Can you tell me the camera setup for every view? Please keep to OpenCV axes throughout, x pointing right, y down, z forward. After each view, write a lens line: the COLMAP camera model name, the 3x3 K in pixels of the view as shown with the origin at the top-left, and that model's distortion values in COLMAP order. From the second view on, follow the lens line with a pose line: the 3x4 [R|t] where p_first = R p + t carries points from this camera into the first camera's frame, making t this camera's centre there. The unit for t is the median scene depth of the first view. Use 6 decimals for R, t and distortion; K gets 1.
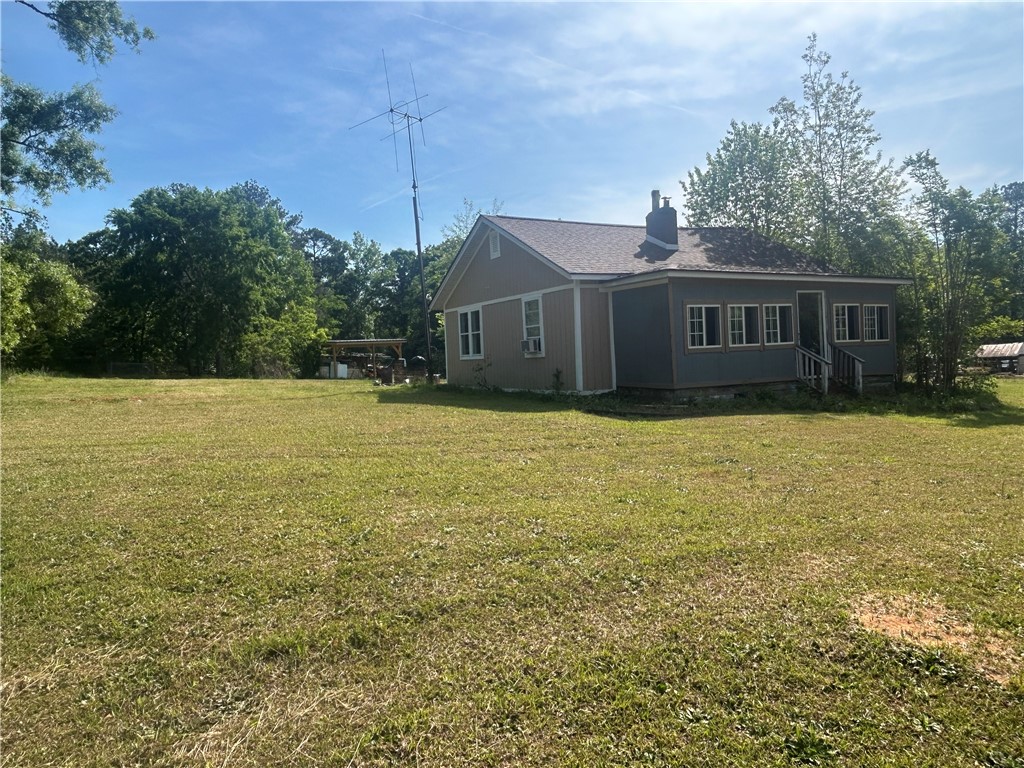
lens RADIAL K [[709.7, 0, 512.3], [0, 709.7, 385.0], [0, 0, 1]] dist [0.002186, -0.000508]
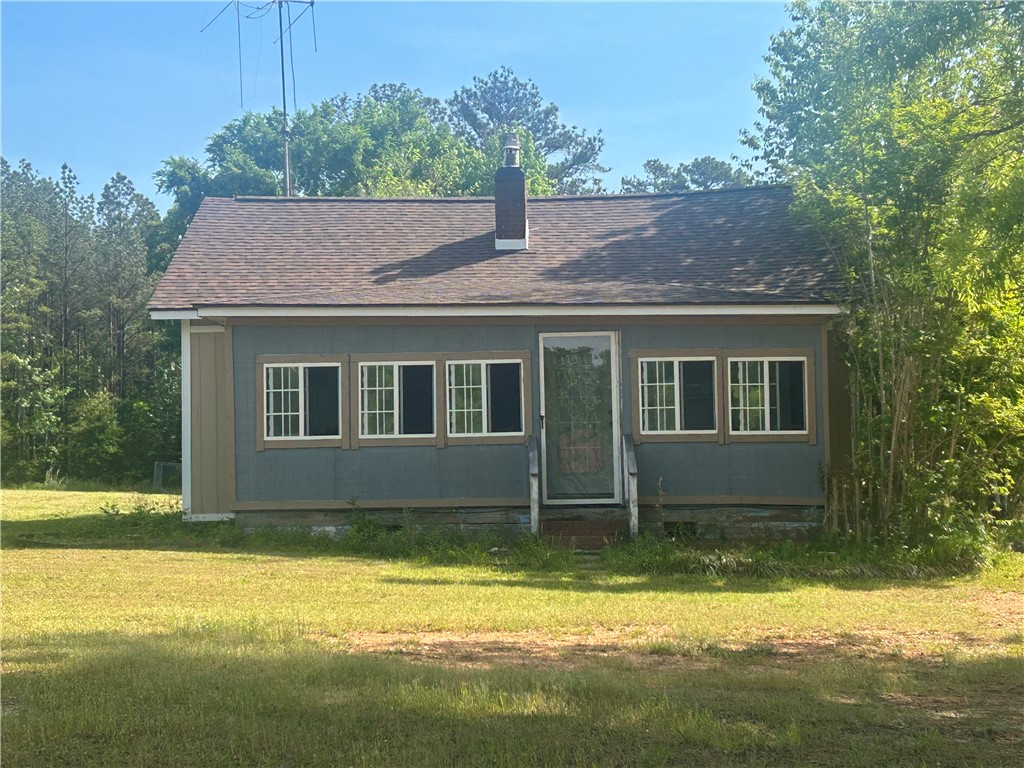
lens RADIAL K [[1915.8, 0, 511.8], [0, 1915.8, 383.4], [0, 0, 1]] dist [0.089093, 0.000000]
pose [[0.875809, 0.001523, -0.482655, 1.093460], [-0.042225, 0.996403, -0.073476, 0.007437], [0.480807, 0.084731, 0.872723, -0.236226]]
